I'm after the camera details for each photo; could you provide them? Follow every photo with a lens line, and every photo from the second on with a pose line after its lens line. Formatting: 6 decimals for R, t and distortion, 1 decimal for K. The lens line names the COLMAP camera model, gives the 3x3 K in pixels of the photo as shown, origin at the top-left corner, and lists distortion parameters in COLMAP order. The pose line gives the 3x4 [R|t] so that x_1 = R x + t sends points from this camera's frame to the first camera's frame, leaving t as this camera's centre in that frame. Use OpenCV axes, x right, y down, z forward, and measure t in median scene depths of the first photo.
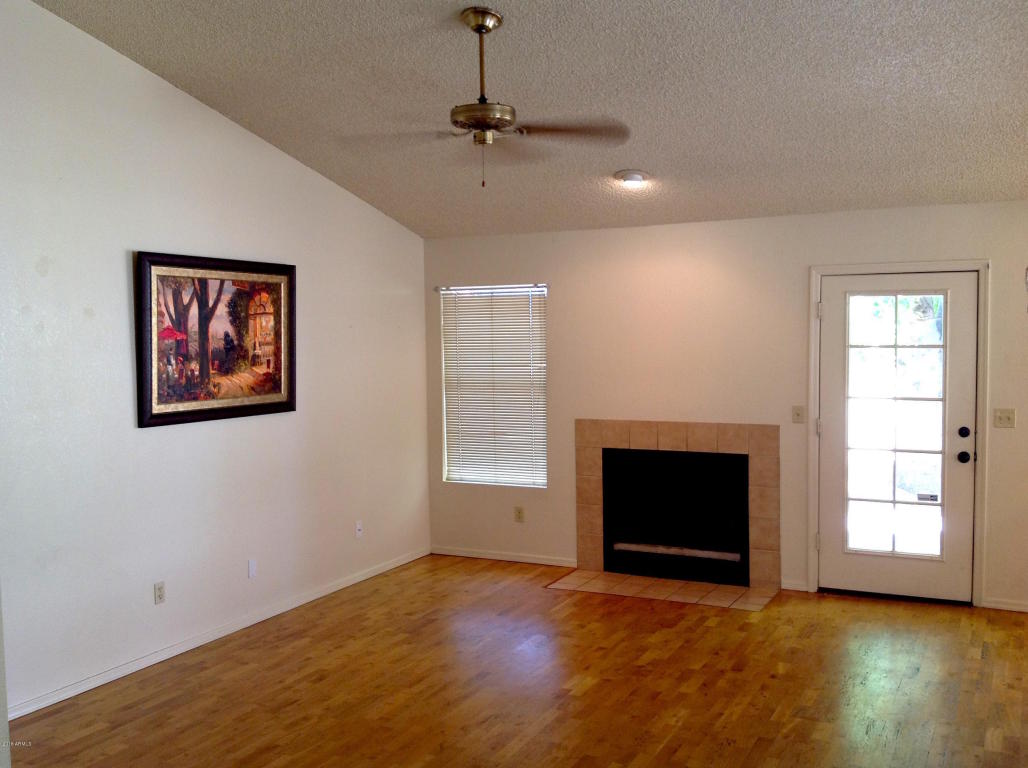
lens RADIAL K [[1031.0, 0, 514.0], [0, 1031.0, 384.0], [0, 0, 1]] dist [0.247047, -0.760787]
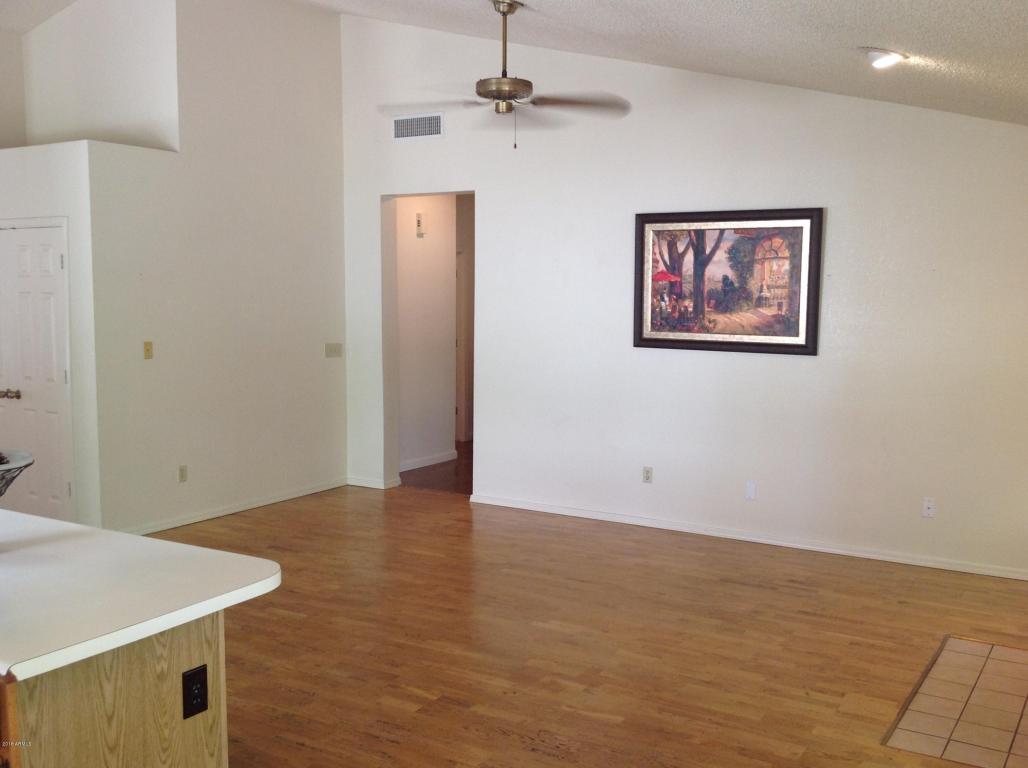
lens RADIAL K [[1031.0, 0, 514.0], [0, 1031.0, 384.0], [0, 0, 1]] dist [0.247047, -0.760787]
pose [[-0.098809, 0.107622, -0.989270, 0.899833], [-0.061293, 0.991589, 0.113997, -0.048507], [0.993217, 0.071899, -0.091381, 0.897800]]
